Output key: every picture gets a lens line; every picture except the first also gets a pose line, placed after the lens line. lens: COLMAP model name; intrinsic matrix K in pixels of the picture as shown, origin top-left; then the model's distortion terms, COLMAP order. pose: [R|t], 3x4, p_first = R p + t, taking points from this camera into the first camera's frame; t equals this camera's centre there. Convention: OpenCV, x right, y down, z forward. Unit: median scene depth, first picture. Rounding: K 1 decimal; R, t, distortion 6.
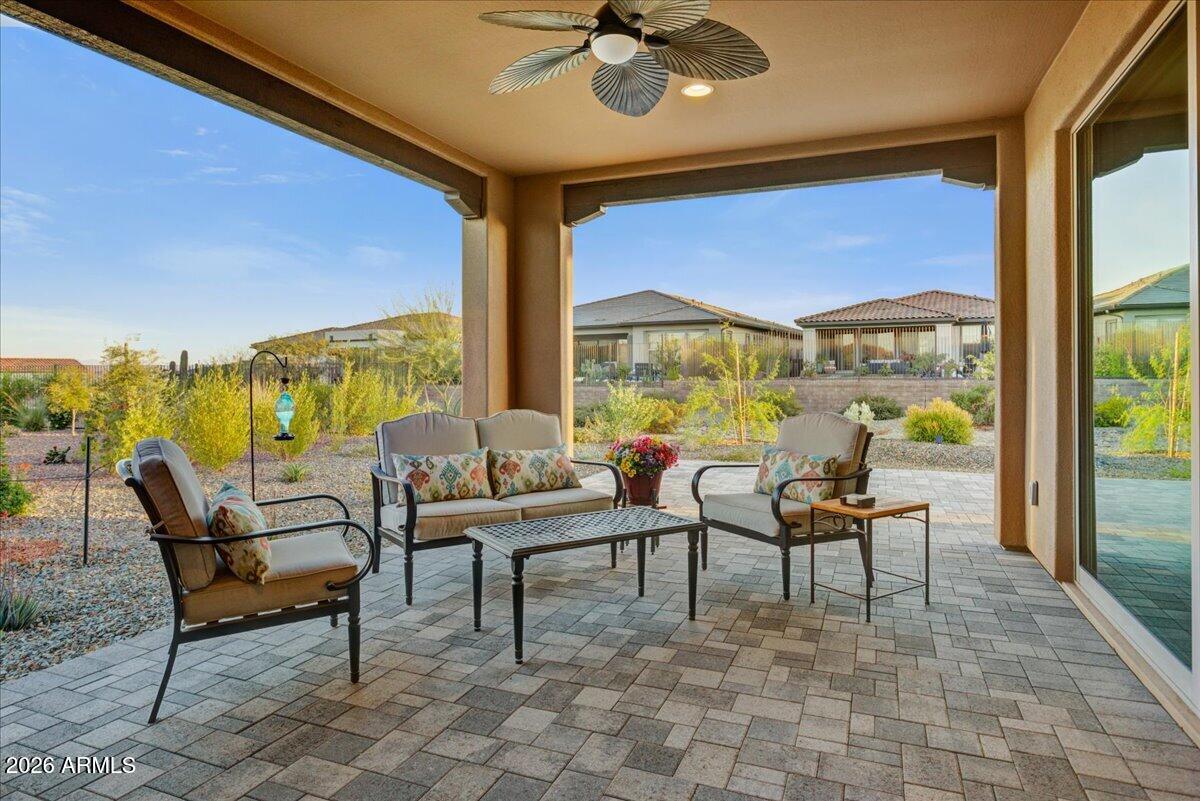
lens RADIAL K [[686.2, 0, 598.7], [0, 686.2, 371.0], [0, 0, 1]] dist [-0.060931, -0.000046]
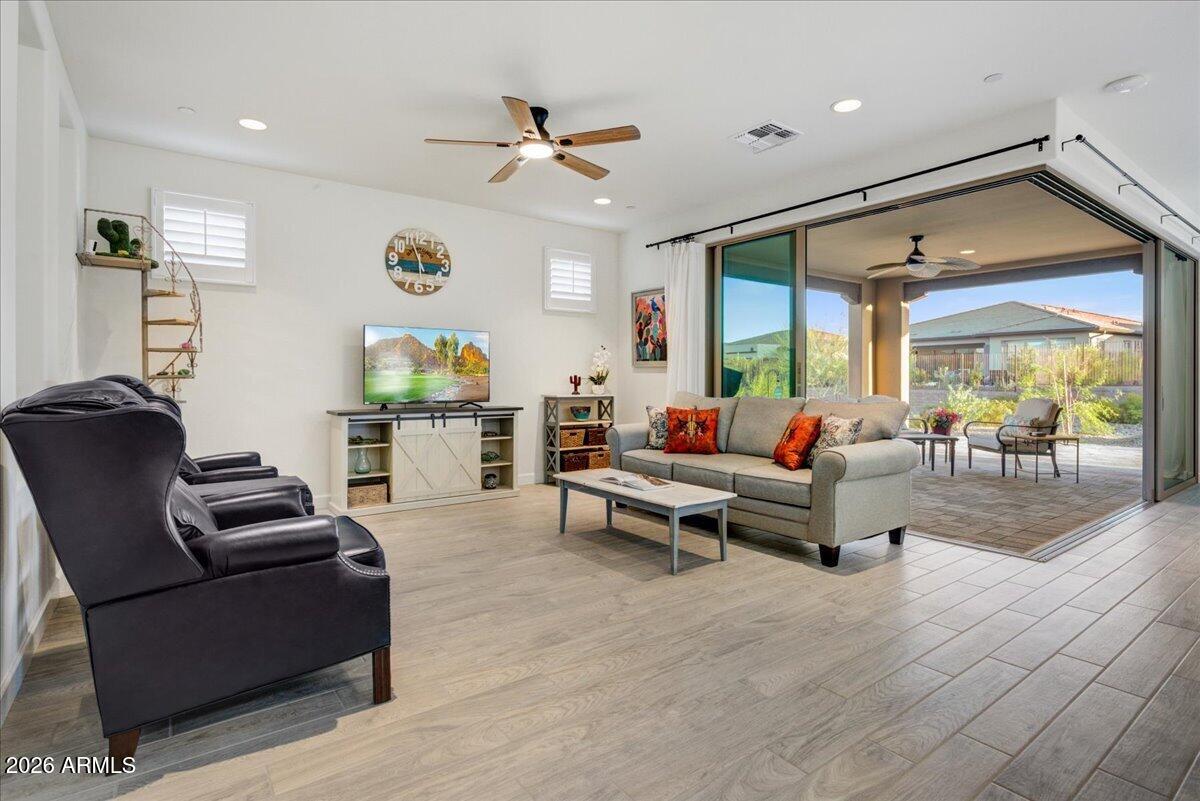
lens RADIAL K [[597.7, 0, 604.9], [0, 597.7, 380.7], [0, 0, 1]] dist [-0.001321, 0.000314]
pose [[0.855883, 0.006258, -0.517132, 0.137296], [-0.002186, 0.999962, 0.008482, -0.006946], [0.517165, -0.006130, 0.855864, -1.236485]]
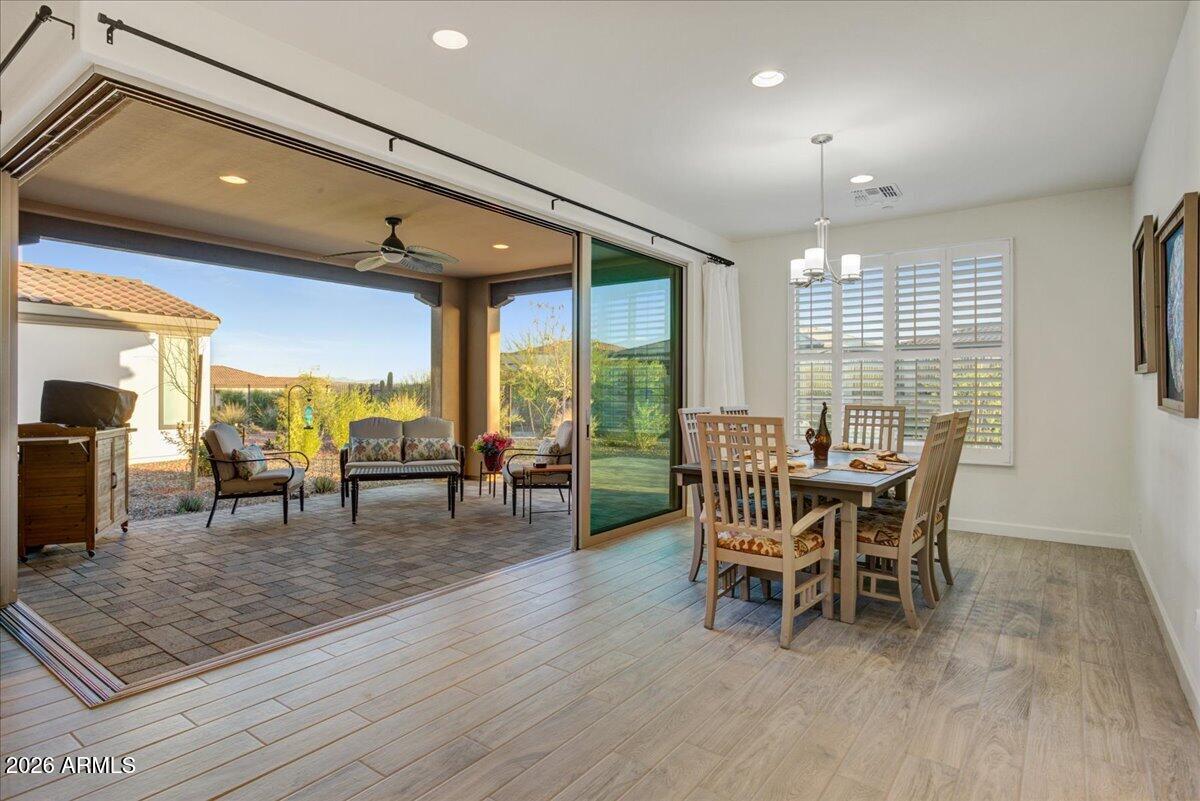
lens RADIAL K [[627.3, 0, 595.2], [0, 627.3, 391.5], [0, 0, 1]] dist [-0.047346, 0.042255]
pose [[0.963942, 0.007278, -0.266012, 0.829928], [-0.005708, 0.999961, 0.006676, -0.028234], [0.266050, -0.004917, 0.963947, -0.555622]]
